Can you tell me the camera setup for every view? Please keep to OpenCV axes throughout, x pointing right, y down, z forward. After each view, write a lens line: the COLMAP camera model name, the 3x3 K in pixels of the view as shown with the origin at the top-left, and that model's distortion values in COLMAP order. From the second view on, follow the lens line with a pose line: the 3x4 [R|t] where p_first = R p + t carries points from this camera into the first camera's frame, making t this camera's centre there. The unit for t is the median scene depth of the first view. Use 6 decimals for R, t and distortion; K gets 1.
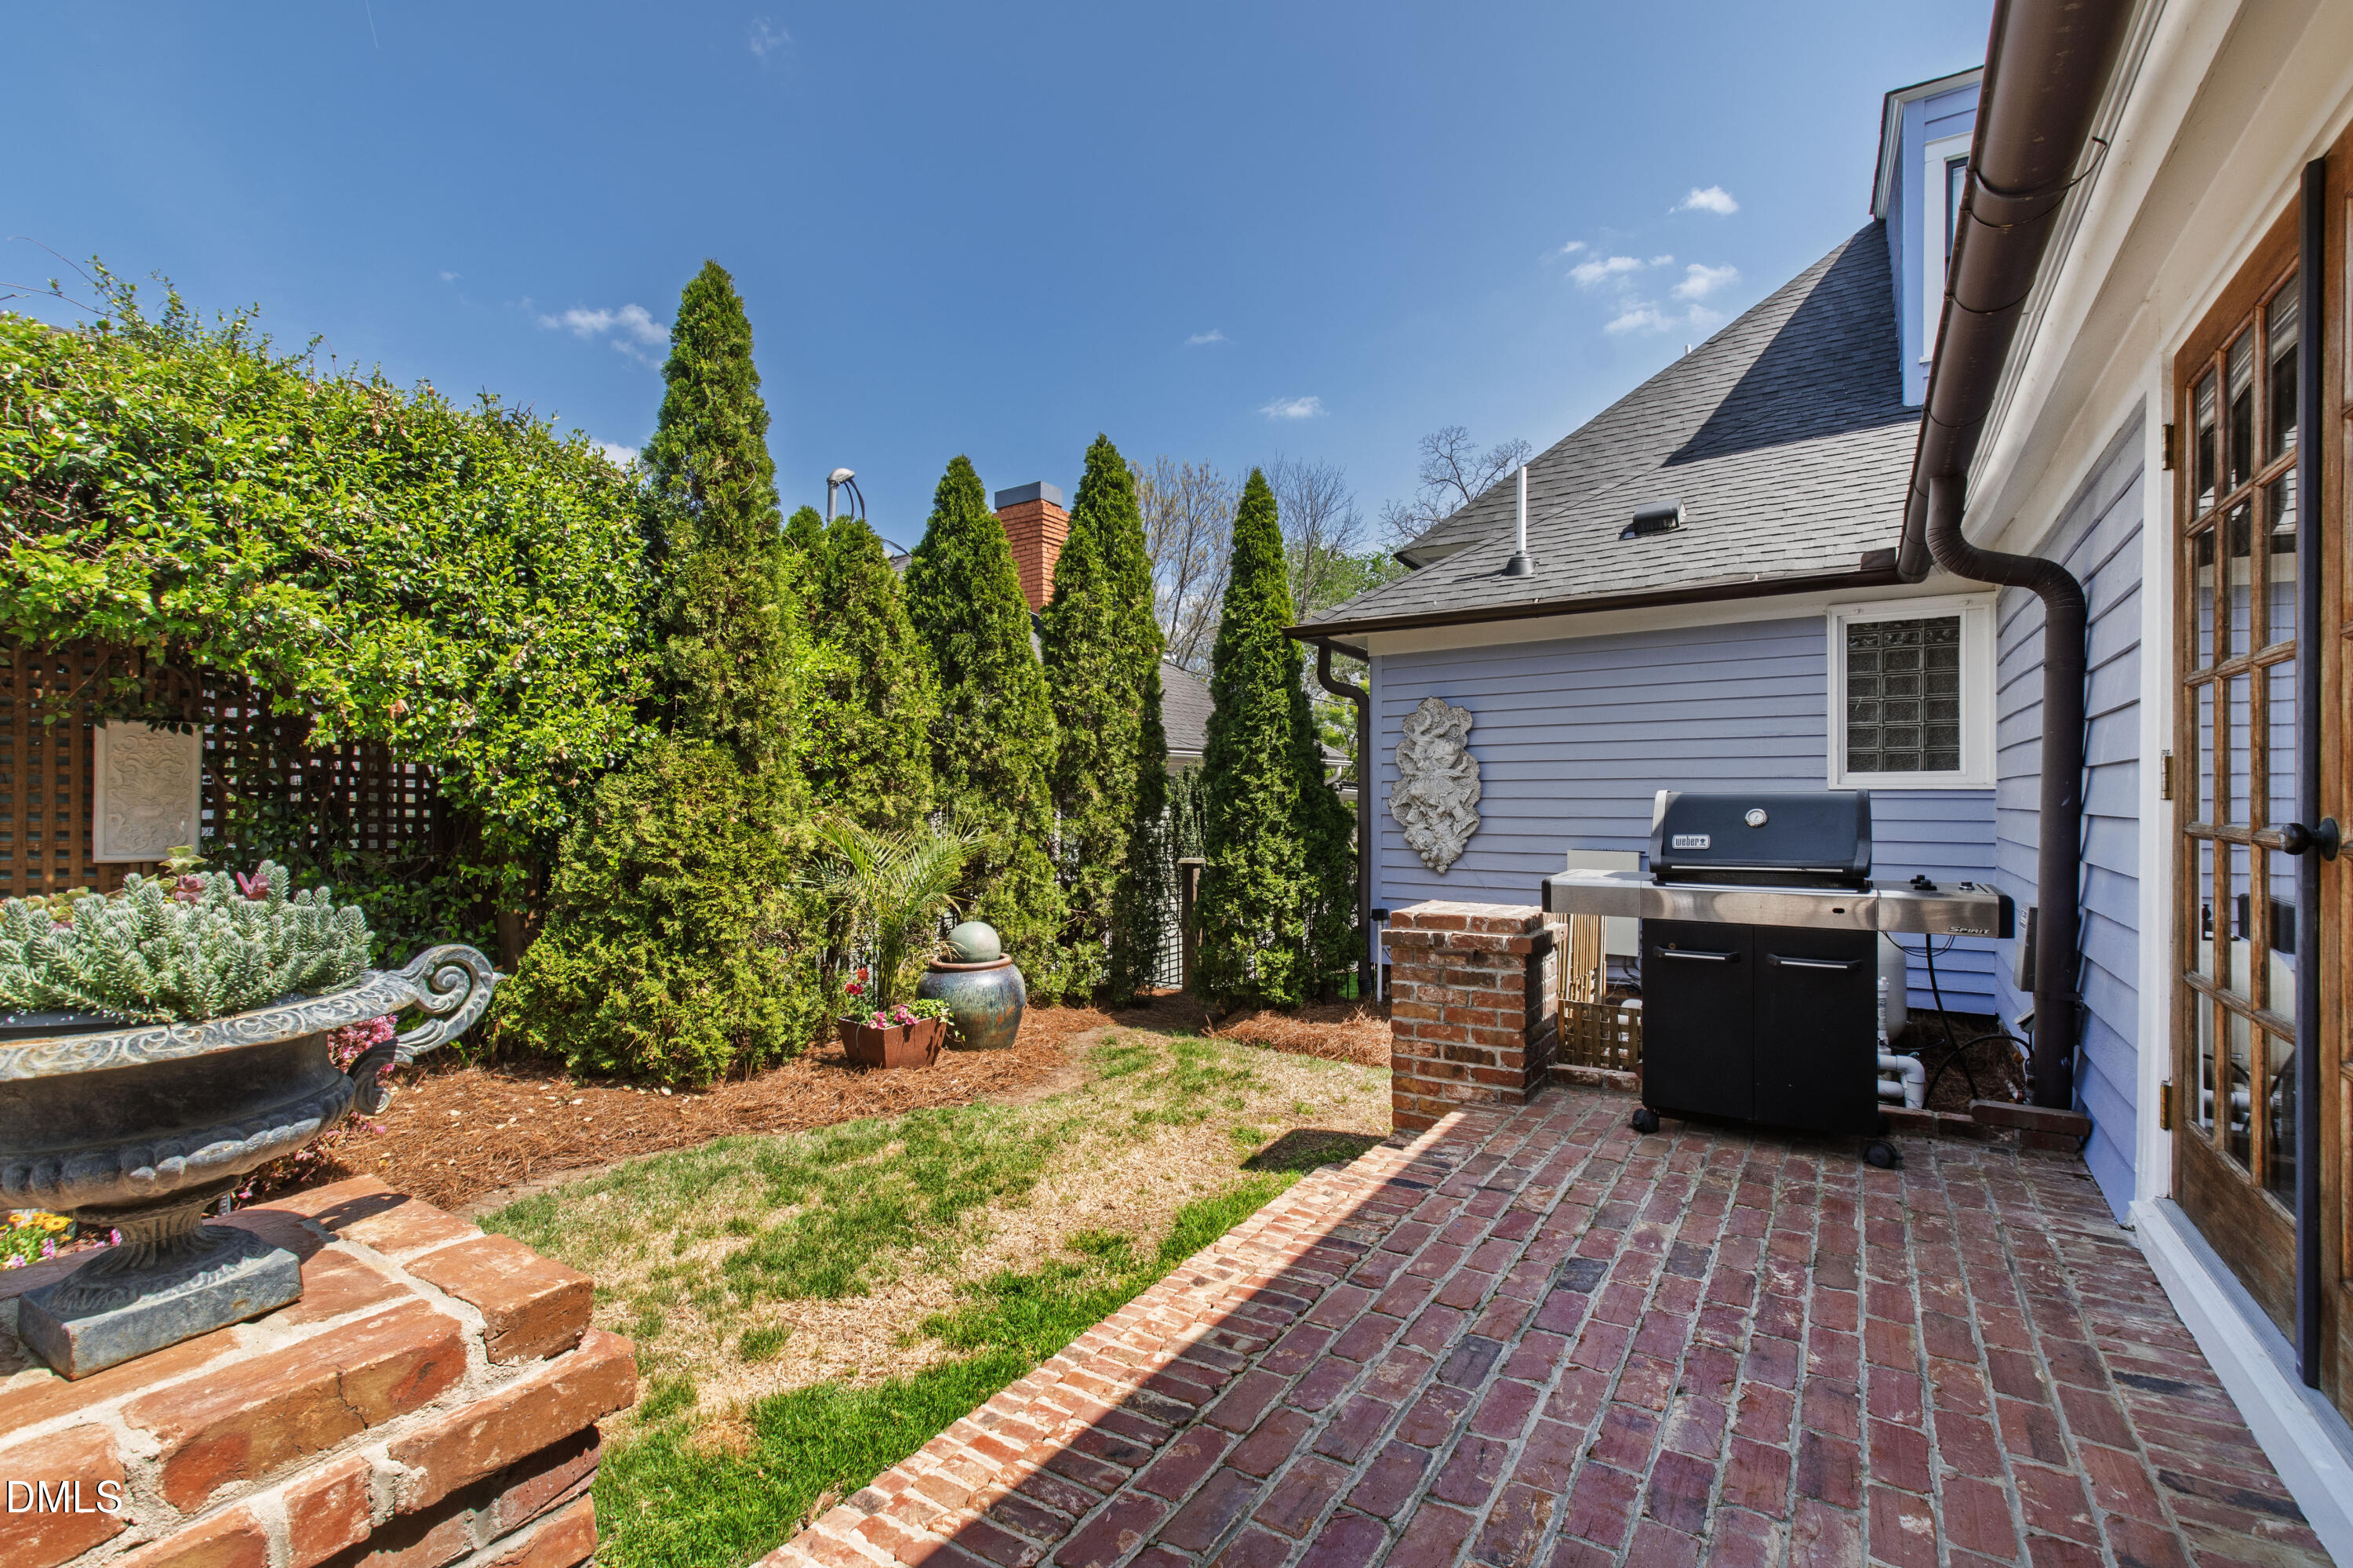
lens RADIAL K [[1037.7, 0, 1191.7], [0, 1037.7, 809.3], [0, 0, 1]] dist [-0.000700, -0.000126]
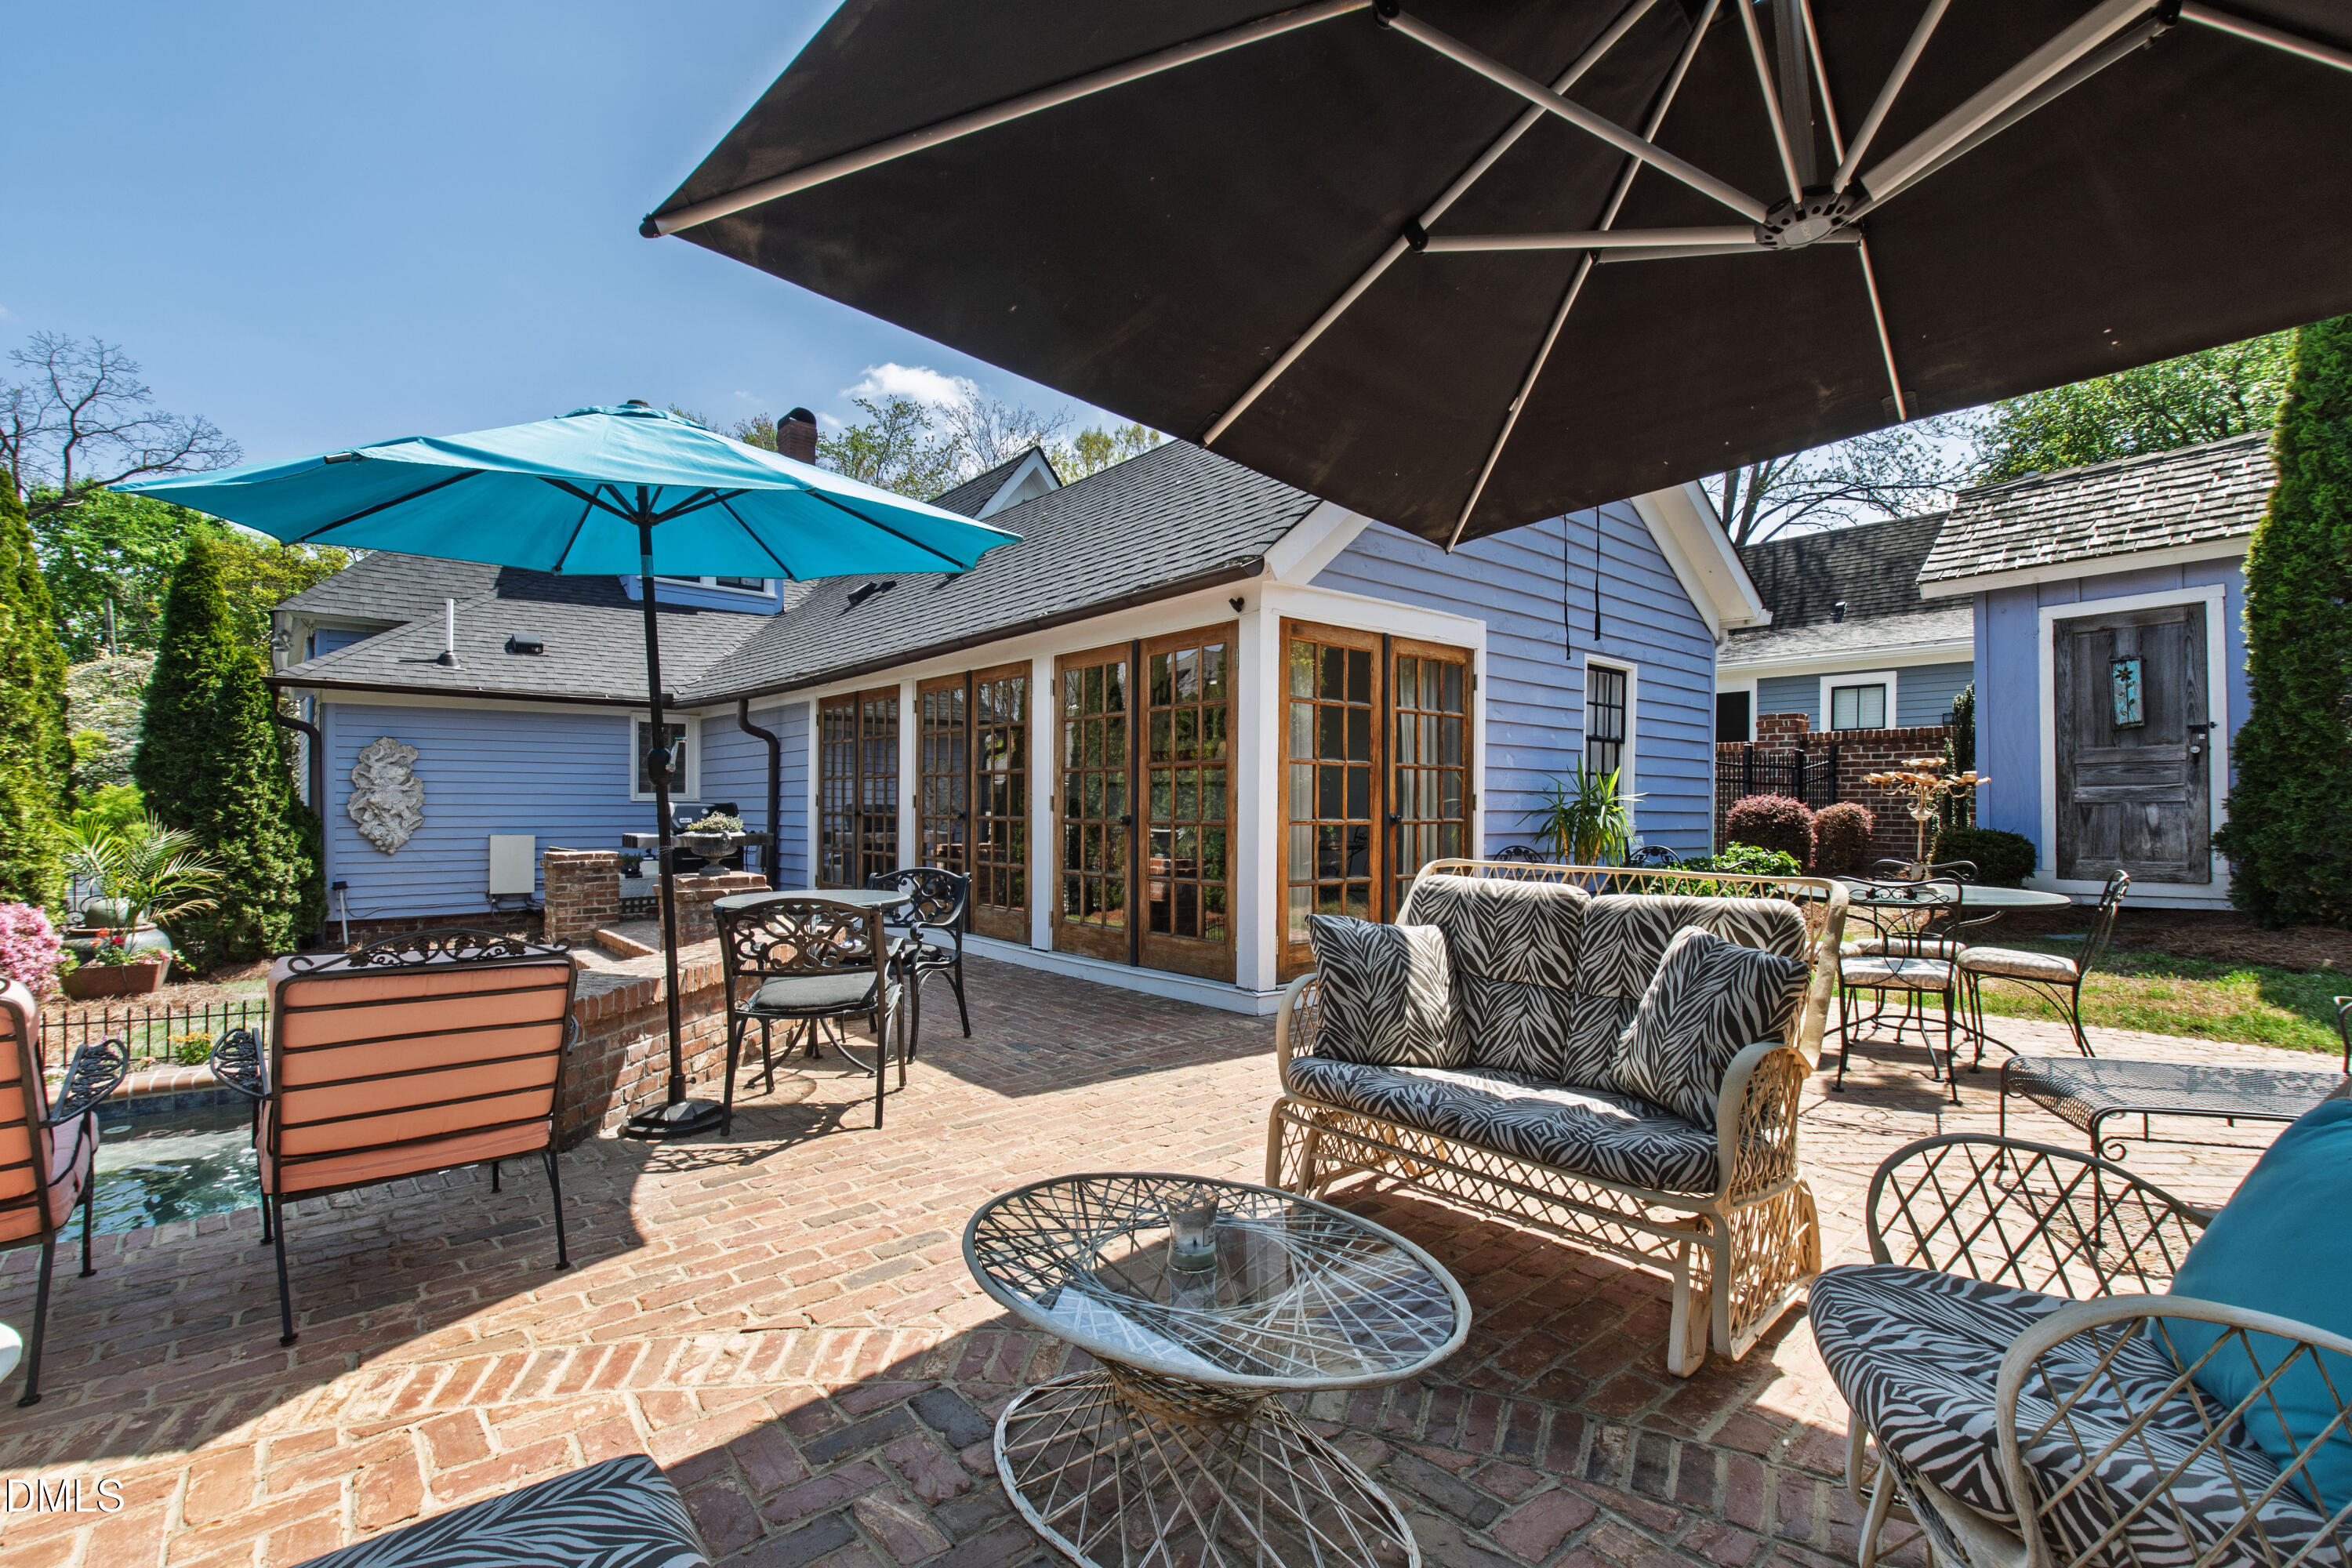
lens RADIAL K [[1037.2, 0, 1191.2], [0, 1037.2, 809.3], [0, 0, 1]] dist [-0.000700, -0.000126]
pose [[0.291230, 0.002242, 0.956651, -0.866046], [0.005474, 0.999977, -0.004010, 0.008608], [-0.956638, 0.006405, 0.291211, -0.549634]]
